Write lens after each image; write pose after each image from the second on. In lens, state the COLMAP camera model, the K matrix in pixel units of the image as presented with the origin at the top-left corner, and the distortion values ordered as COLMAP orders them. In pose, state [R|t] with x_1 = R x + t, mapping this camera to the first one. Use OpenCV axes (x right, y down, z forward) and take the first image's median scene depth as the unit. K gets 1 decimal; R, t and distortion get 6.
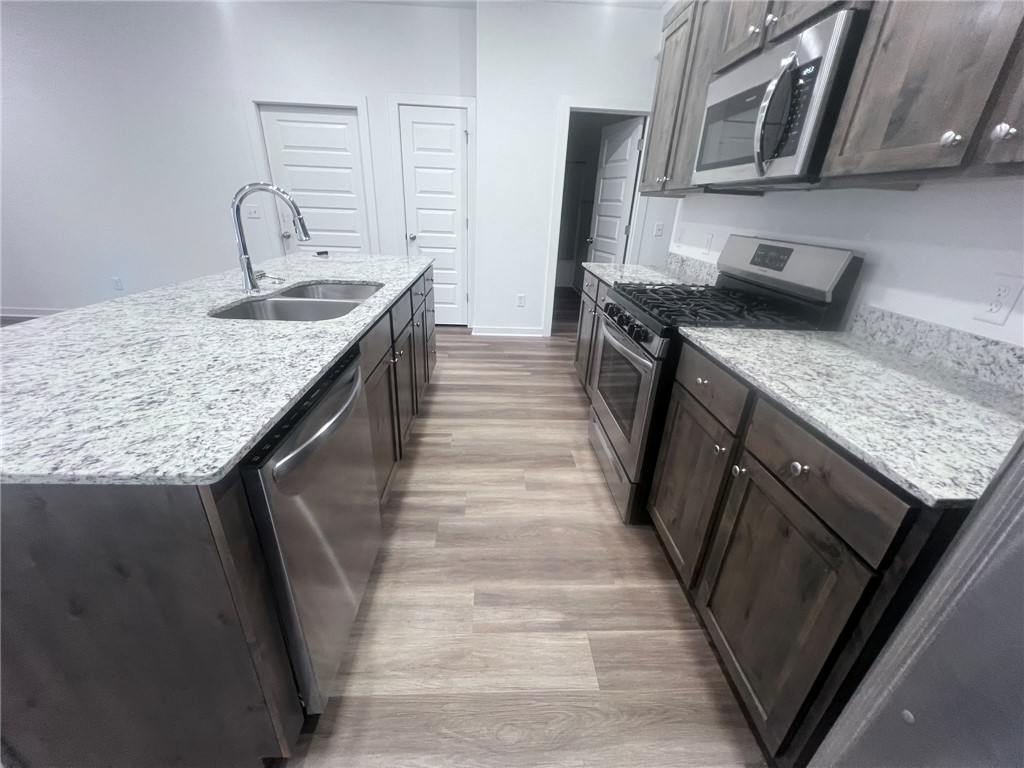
lens RADIAL K [[408.2, 0, 511.3], [0, 408.2, 388.4], [0, 0, 1]] dist [0.000769, 0.000022]
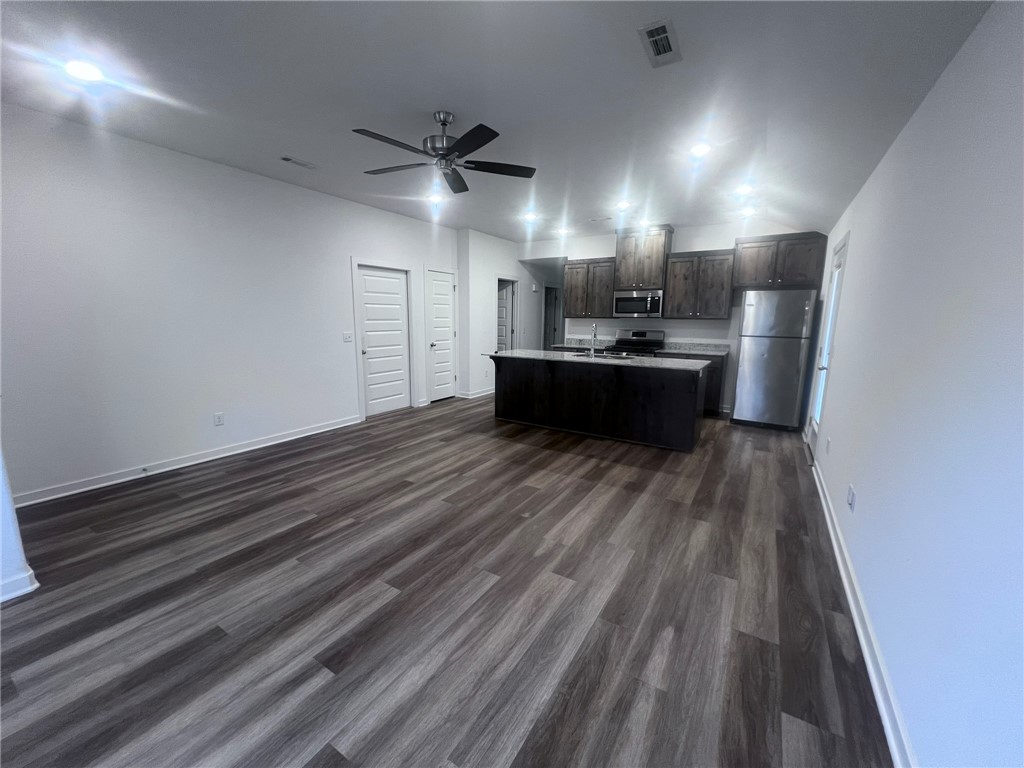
lens RADIAL K [[408.2, 0, 511.3], [0, 408.2, 388.4], [0, 0, 1]] dist [0.000769, 0.000022]
pose [[0.566794, -0.175210, 0.805013, -2.473427], [0.350375, 0.935620, -0.043055, -0.080308], [-0.745642, 0.306459, 0.591693, -0.162547]]
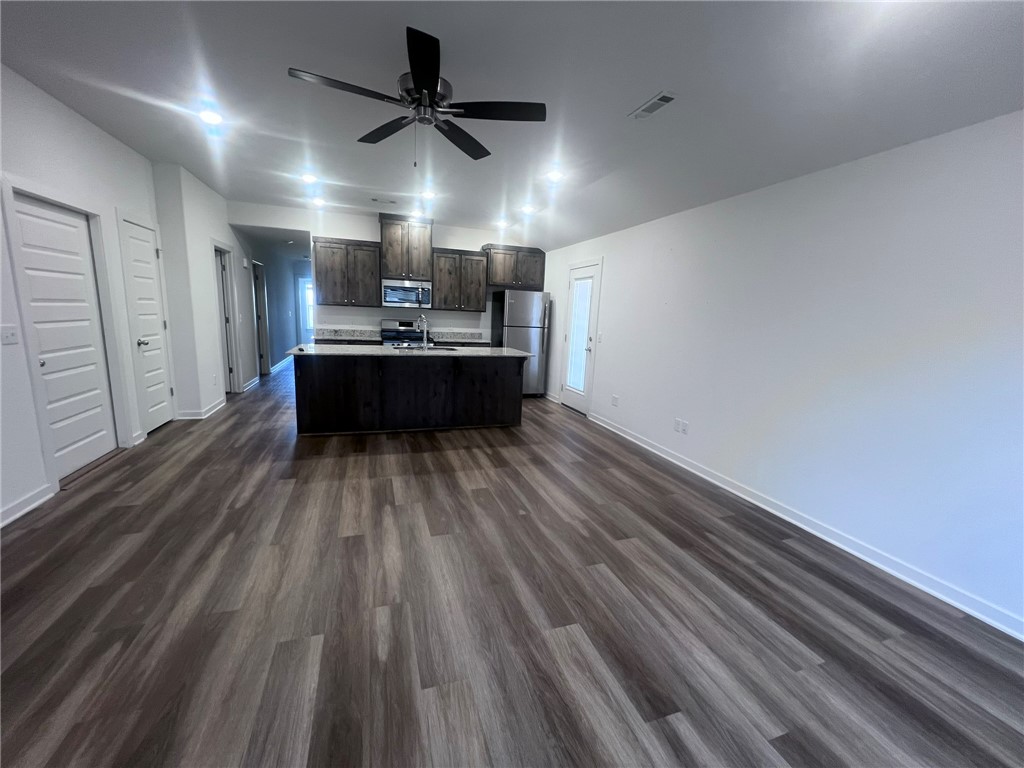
lens RADIAL K [[408.2, 0, 511.3], [0, 408.2, 388.4], [0, 0, 1]] dist [0.000769, 0.000022]
pose [[-0.281514, -0.224895, 0.932830, -2.580232], [0.345005, 0.883414, 0.317099, -0.512317], [-0.895389, 0.411099, -0.171103, 0.785778]]
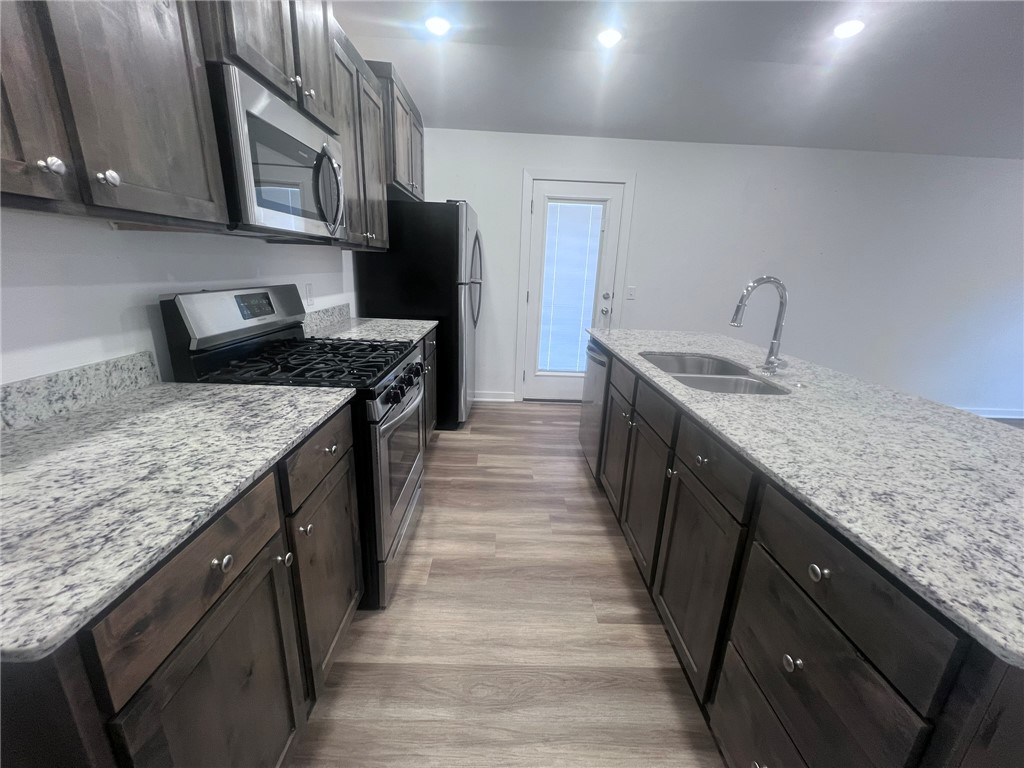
lens RADIAL K [[408.2, 0, 511.3], [0, 408.2, 388.4], [0, 0, 1]] dist [0.000769, 0.000022]
pose [[-0.996512, -0.083376, 0.003534, 0.021181], [-0.060635, 0.752503, 0.655792, -0.639762], [-0.057337, 0.653290, -0.754933, 1.389906]]
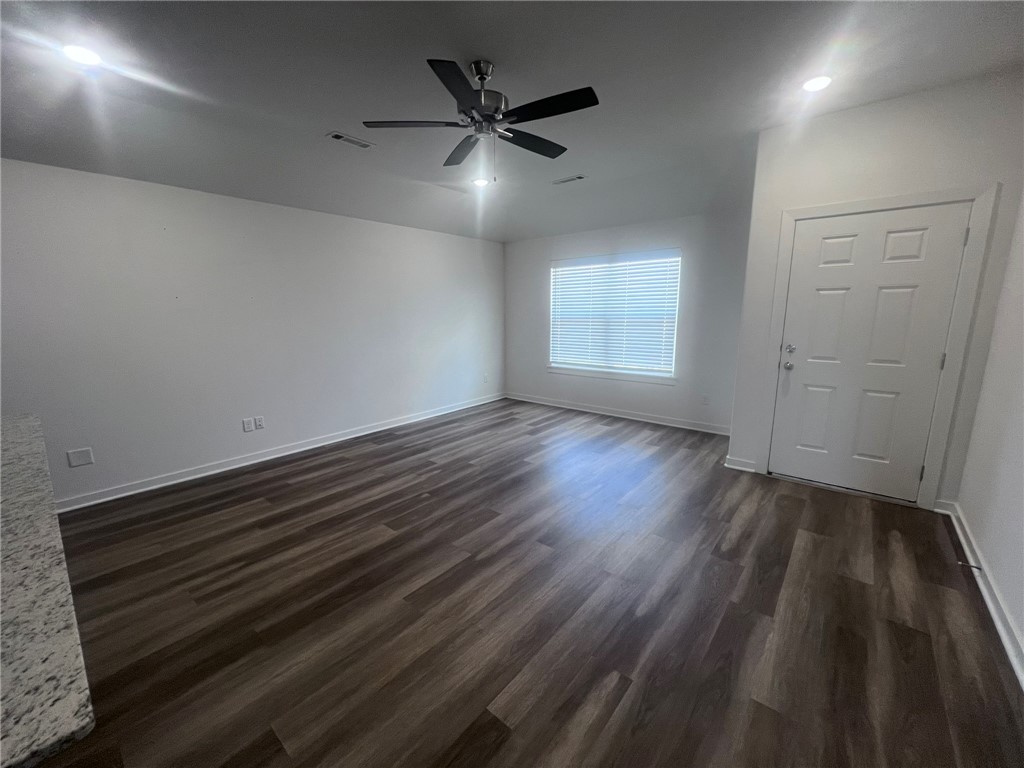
lens RADIAL K [[408.2, 0, 511.3], [0, 408.2, 388.4], [0, 0, 1]] dist [0.000769, 0.000022]
pose [[-0.677850, 0.109500, -0.727000, -0.676671], [-0.317484, 0.848296, 0.423789, -0.761322], [0.663117, 0.518076, -0.540253, 1.472384]]
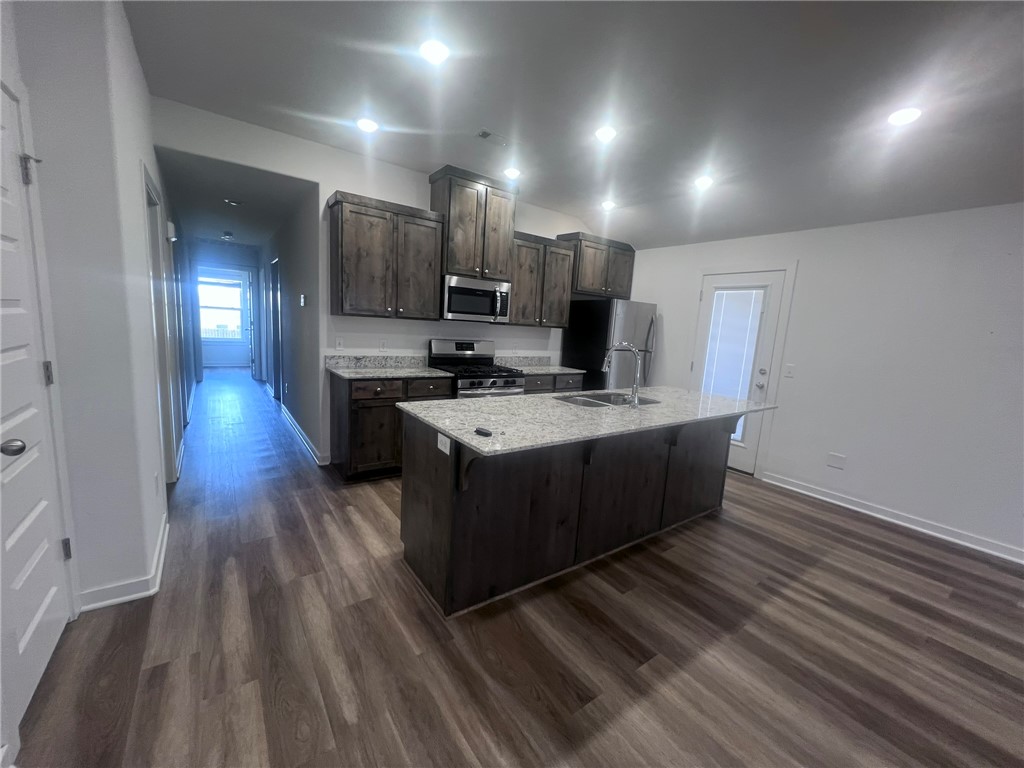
lens RADIAL K [[408.2, 0, 511.3], [0, 408.2, 388.4], [0, 0, 1]] dist [0.000769, 0.000022]
pose [[-0.547604, -0.203974, 0.811495, -1.215054], [0.266507, 0.876806, 0.400231, -0.782601], [-0.793160, 0.435438, -0.425782, 1.497158]]
